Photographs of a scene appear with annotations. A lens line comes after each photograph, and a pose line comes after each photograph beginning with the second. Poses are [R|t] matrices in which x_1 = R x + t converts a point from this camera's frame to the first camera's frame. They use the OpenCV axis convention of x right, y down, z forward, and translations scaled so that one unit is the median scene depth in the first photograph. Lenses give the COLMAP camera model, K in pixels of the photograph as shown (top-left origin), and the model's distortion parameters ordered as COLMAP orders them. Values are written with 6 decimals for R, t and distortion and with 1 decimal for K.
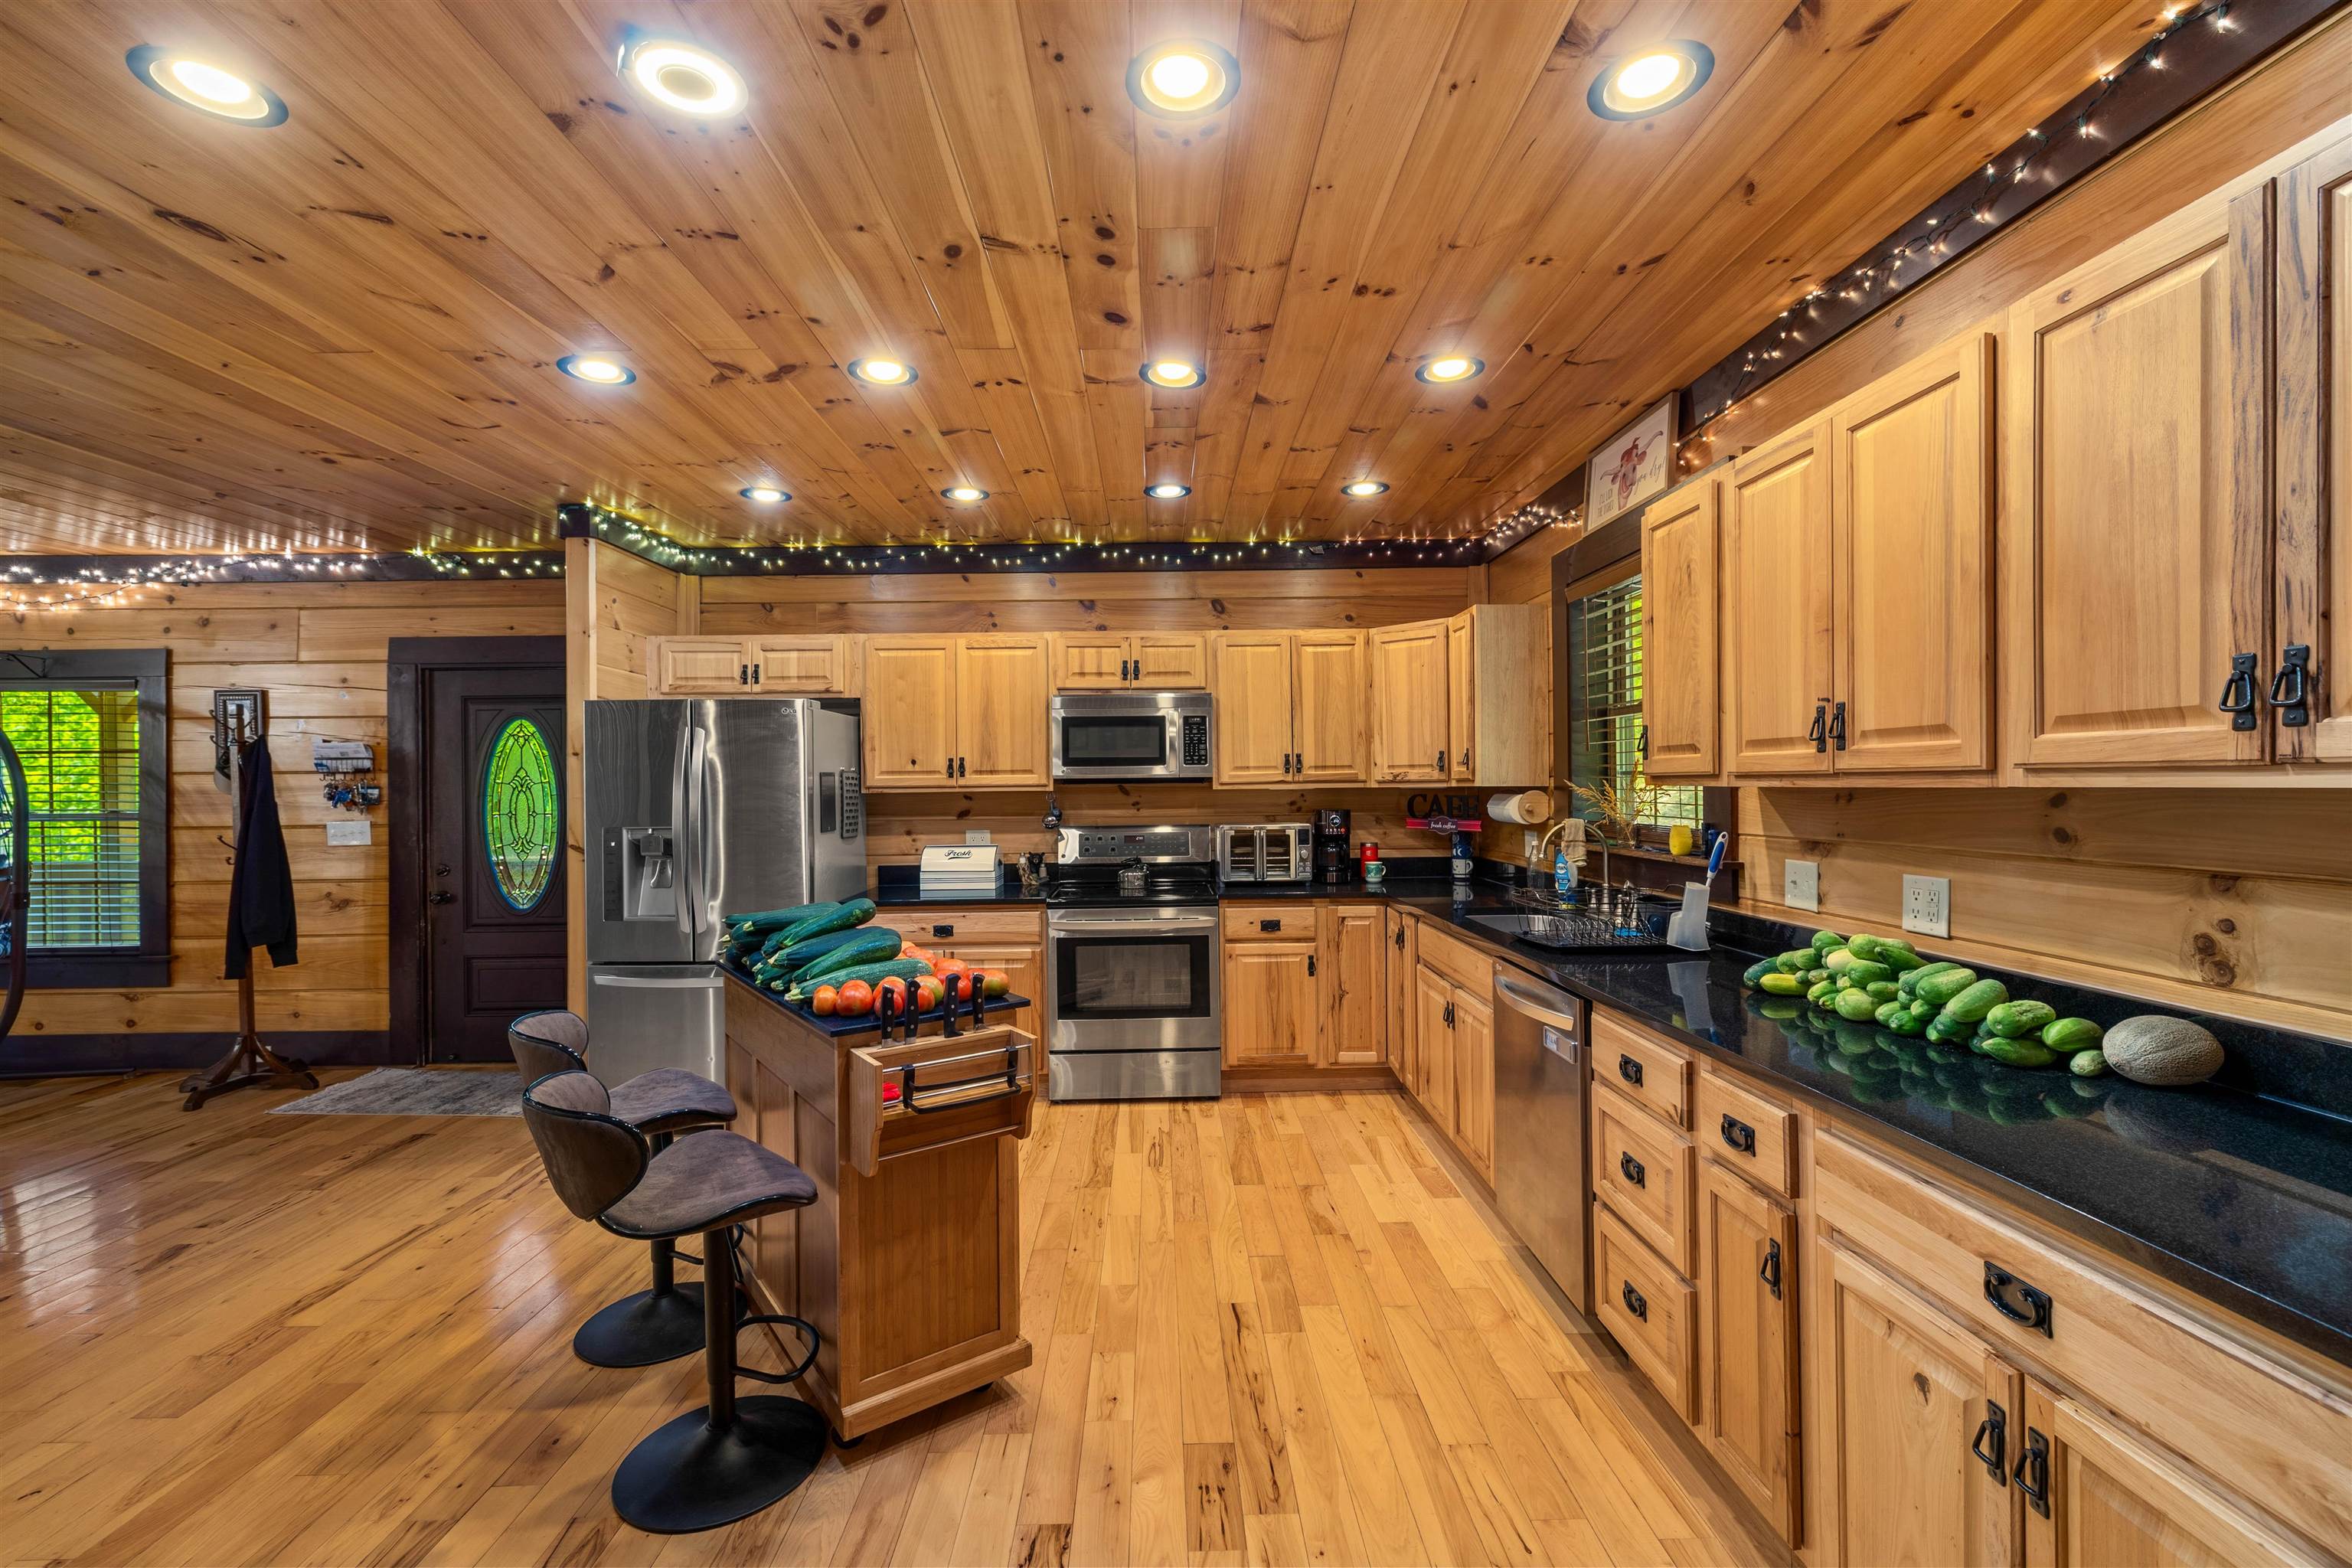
lens RADIAL K [[983.5, 0, 1170.4], [0, 983.5, 781.5], [0, 0, 1]] dist [-0.003217, 0.001005]
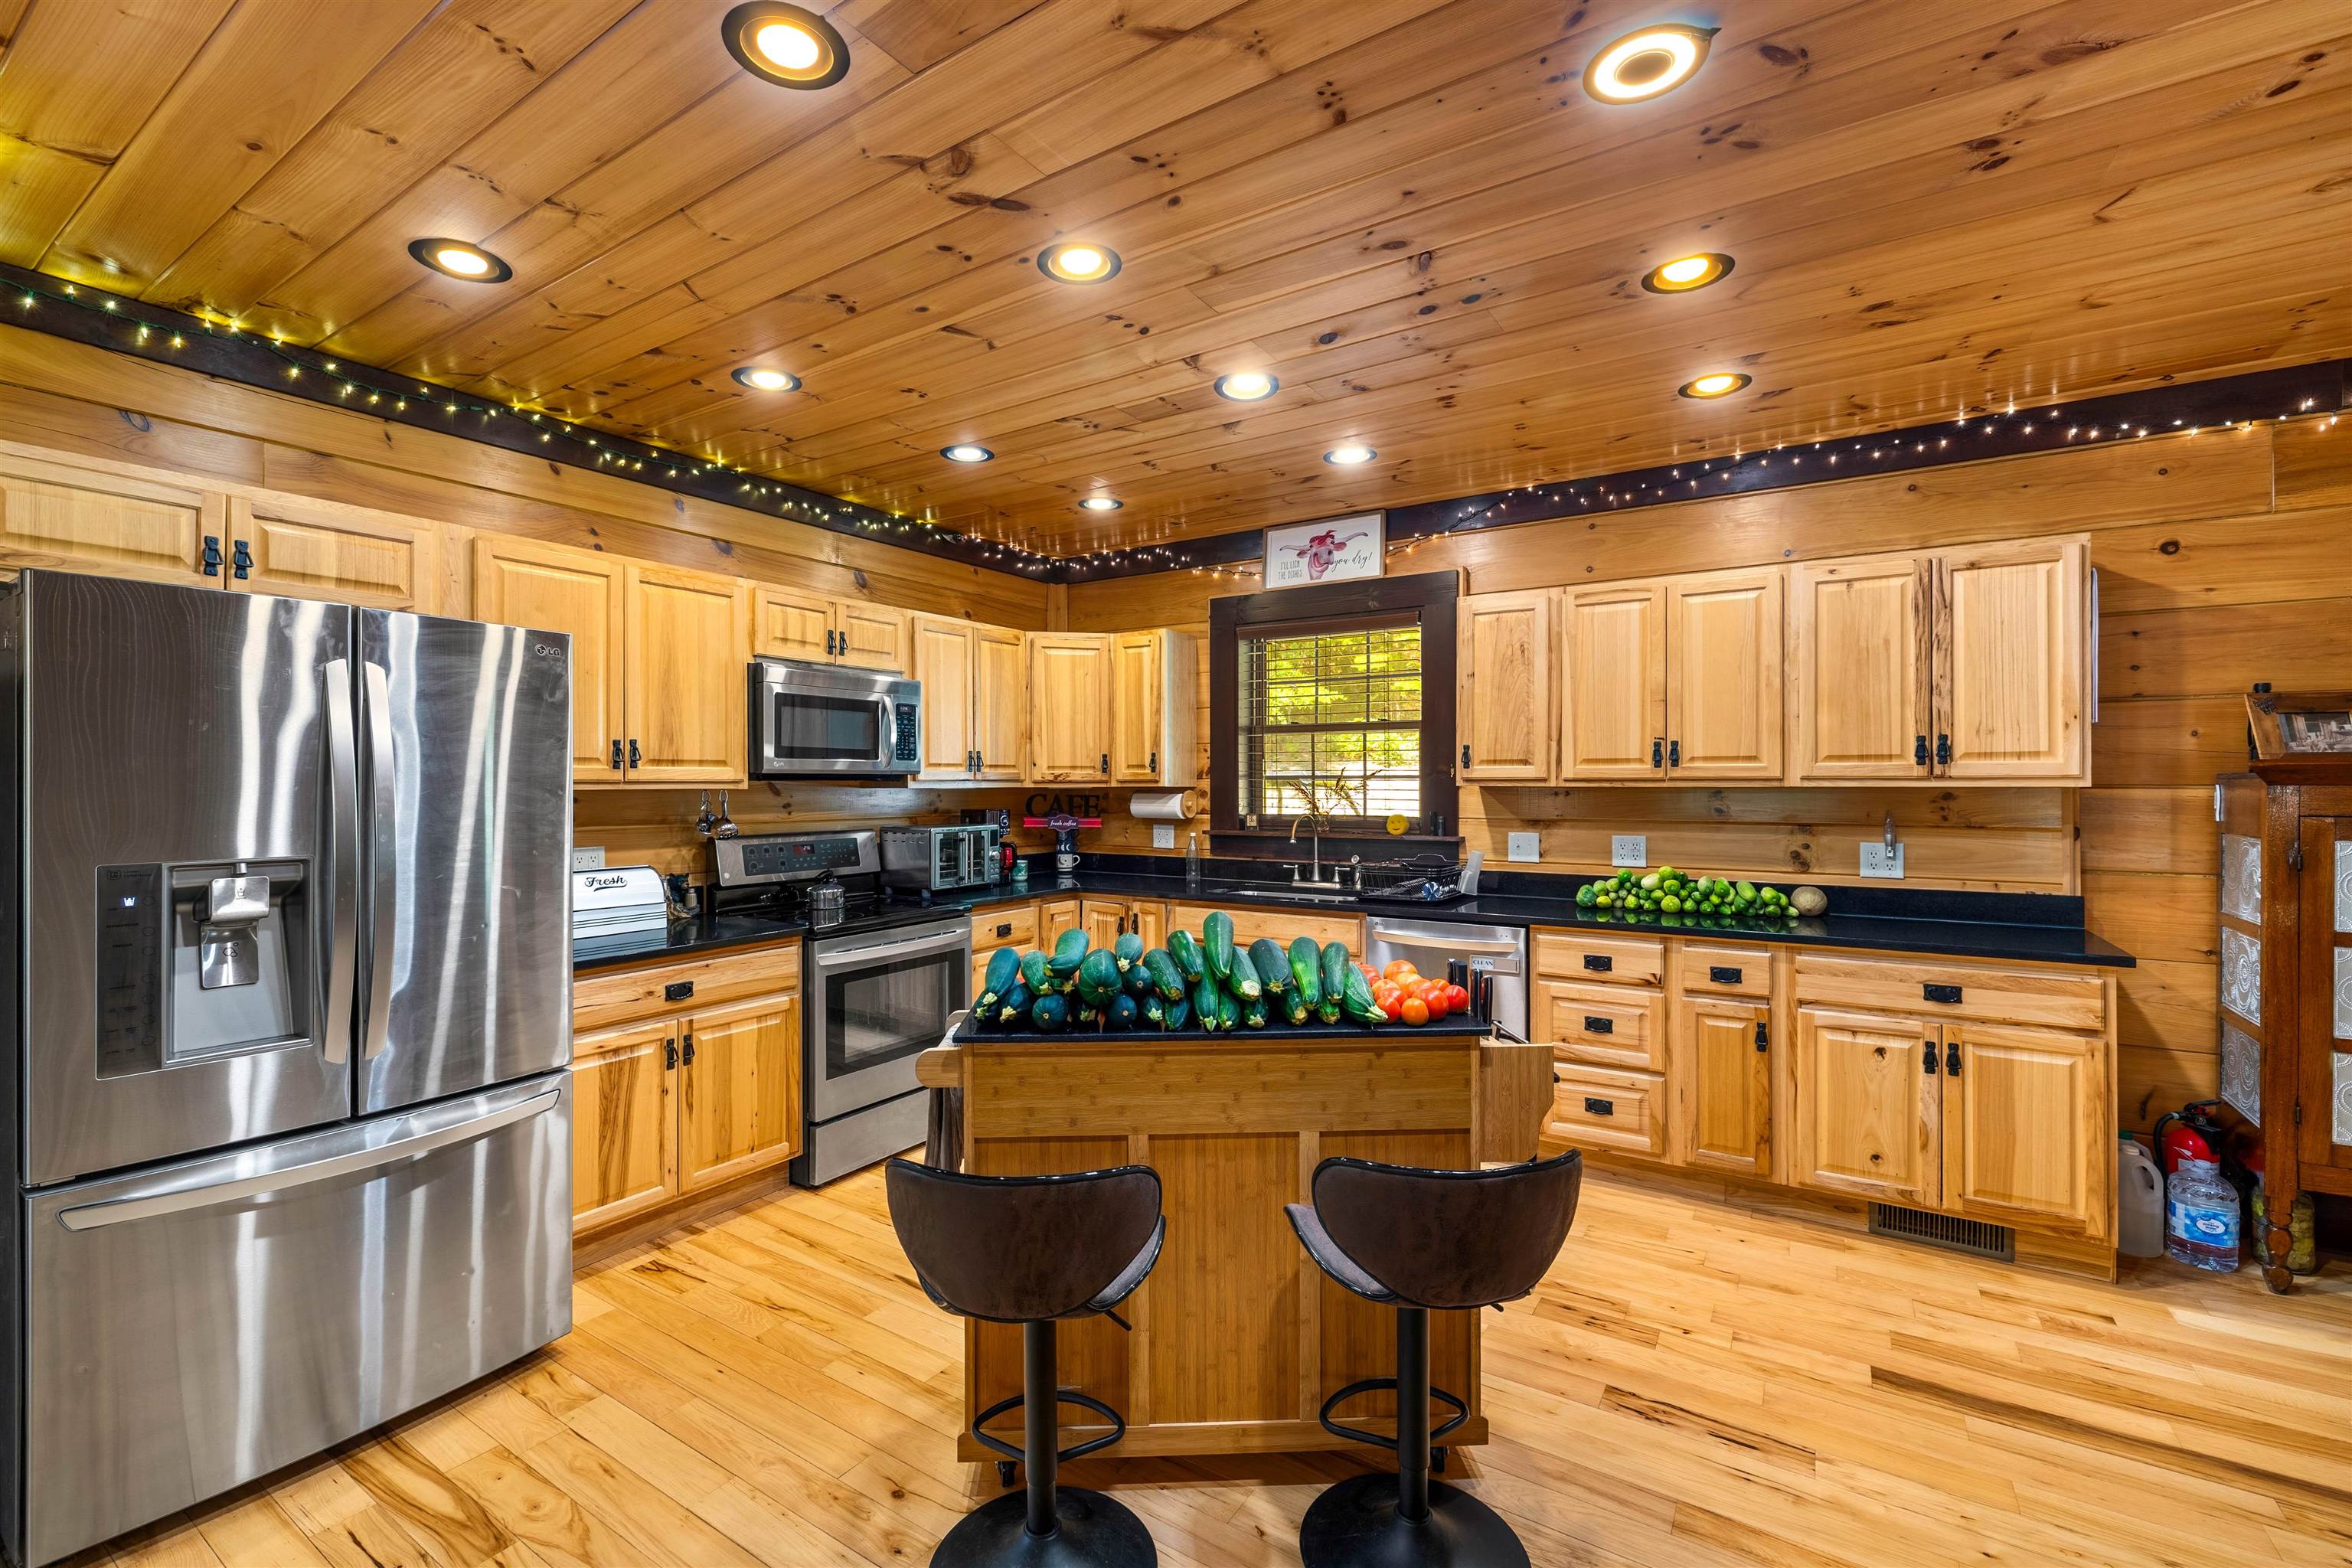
lens RADIAL K [[983.5, 0, 1161.4], [0, 983.5, 786.7], [0, 0, 1]] dist [-0.003217, 0.001005]
pose [[0.565603, 0.007067, 0.824647, -0.570502], [-0.008291, 0.999961, -0.002882, 0.007666], [-0.824636, -0.005207, 0.565640, 0.307541]]
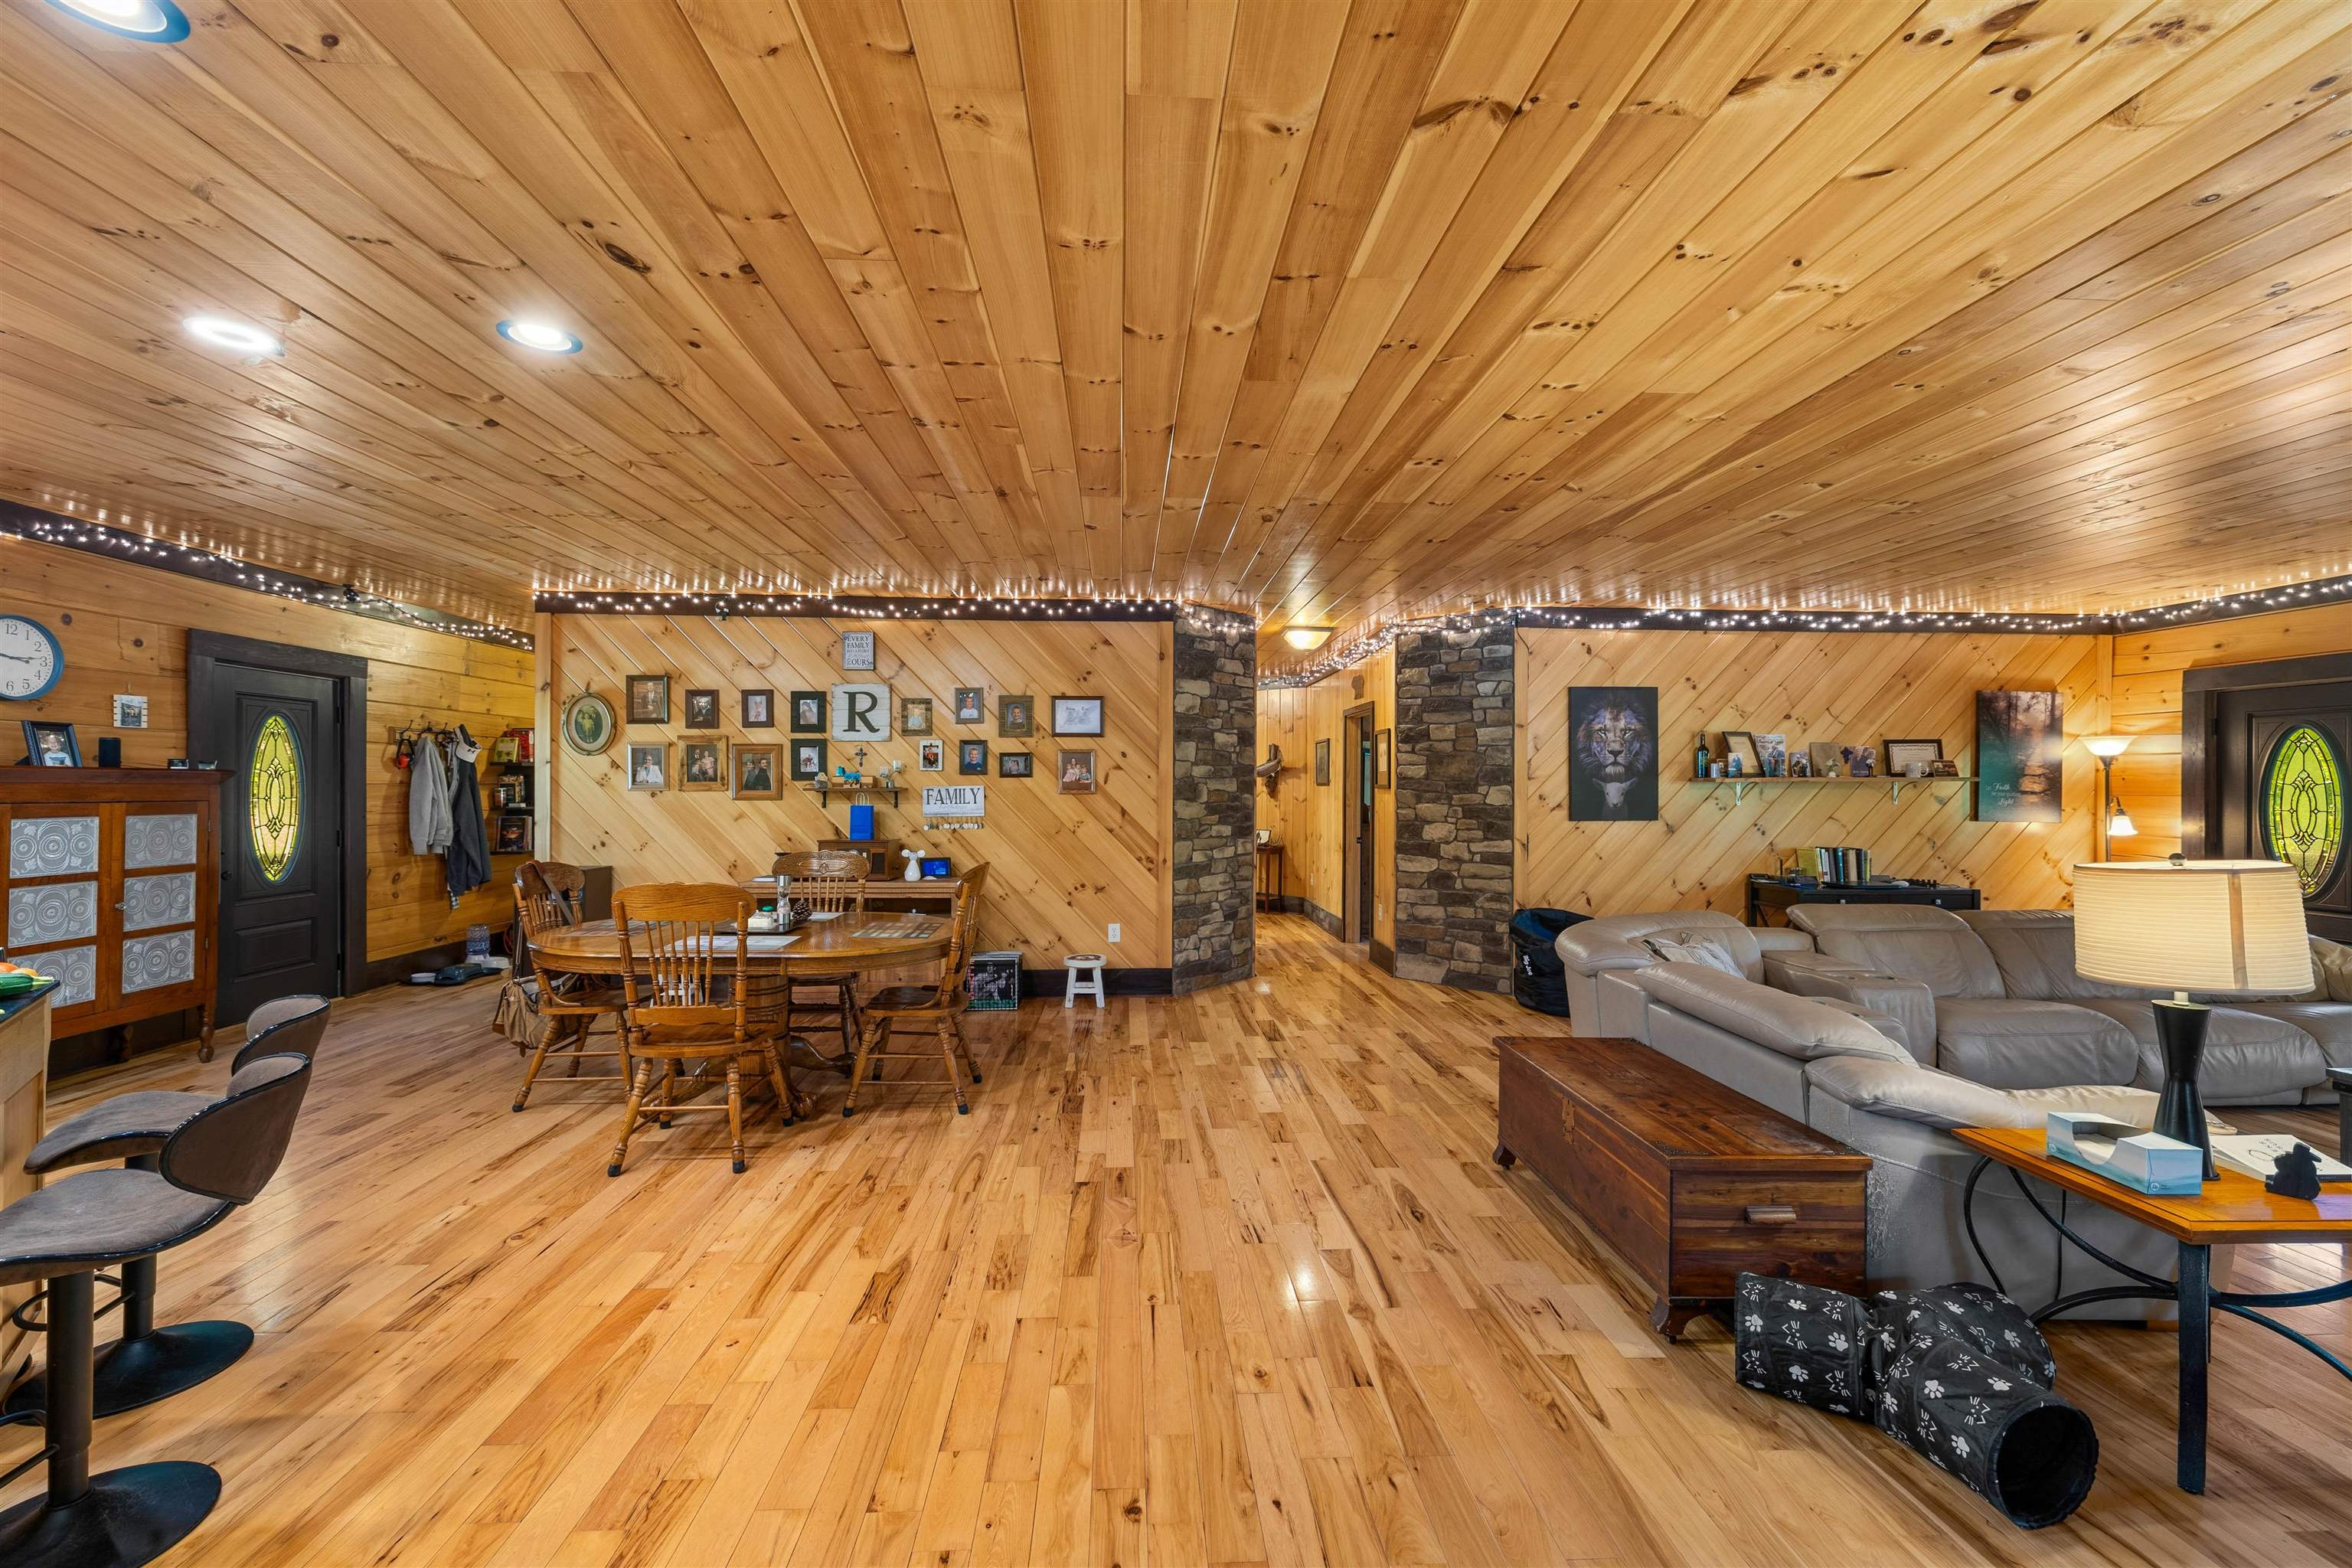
lens RADIAL K [[983.5, 0, 1169.0], [0, 983.5, 780.6], [0, 0, 1]] dist [-0.003217, 0.001005]
pose [[-0.999356, 0.006912, -0.035206, -0.710048], [0.007254, 0.999928, -0.009575, 0.013198], [0.035137, -0.009825, -0.999334, 0.960957]]
